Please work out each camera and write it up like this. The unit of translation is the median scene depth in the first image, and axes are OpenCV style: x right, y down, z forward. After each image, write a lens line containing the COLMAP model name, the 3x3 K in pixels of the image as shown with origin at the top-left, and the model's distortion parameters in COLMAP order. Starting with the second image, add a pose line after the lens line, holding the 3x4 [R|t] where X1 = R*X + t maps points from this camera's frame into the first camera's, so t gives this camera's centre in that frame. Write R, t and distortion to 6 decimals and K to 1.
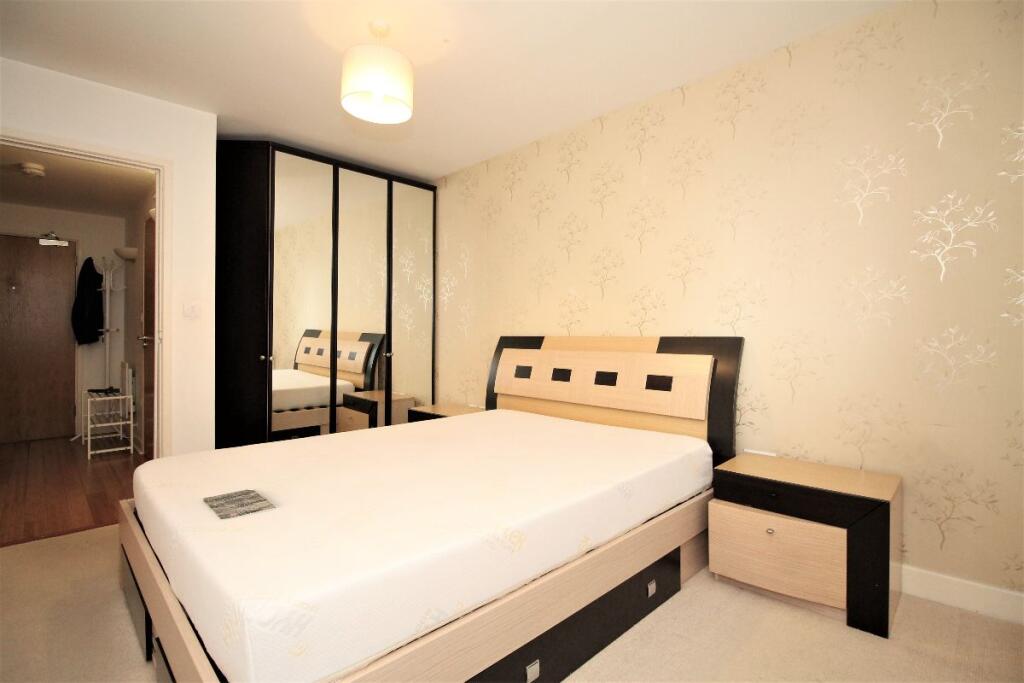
lens RADIAL K [[476.8, 0, 508.9], [0, 476.8, 333.8], [0, 0, 1]] dist [0.000653, -0.009393]
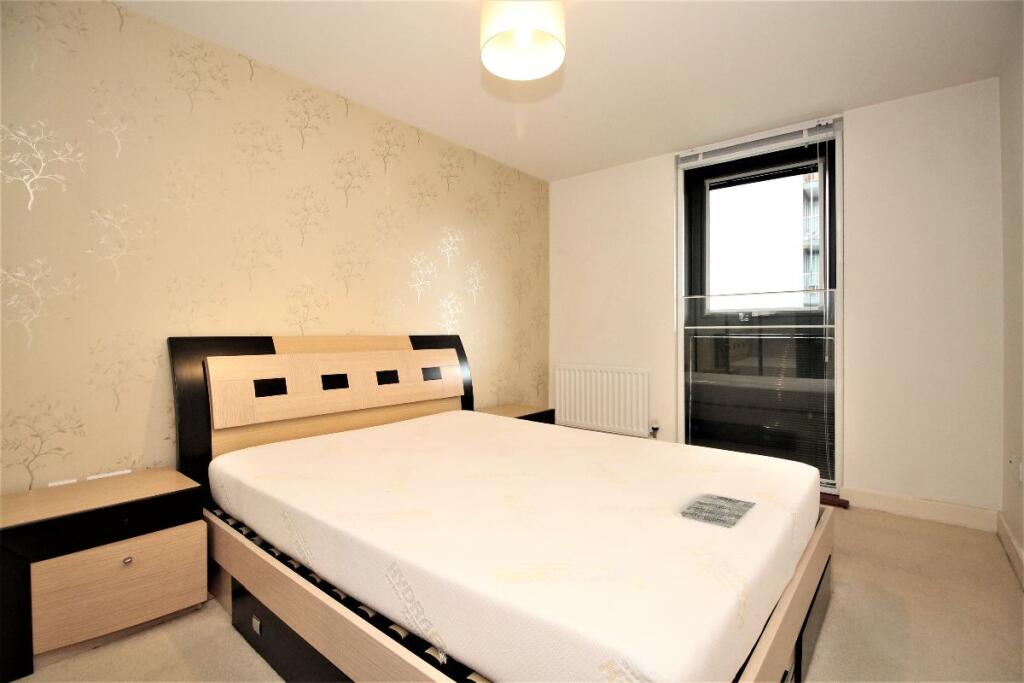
lens RADIAL K [[476.8, 0, 508.9], [0, 476.8, 333.8], [0, 0, 1]] dist [0.000653, -0.009393]
pose [[-0.087638, -0.002143, 0.996150, -0.762663], [0.002705, 0.999993, 0.002389, 0.000273], [-0.996149, 0.002904, -0.087632, 0.772768]]
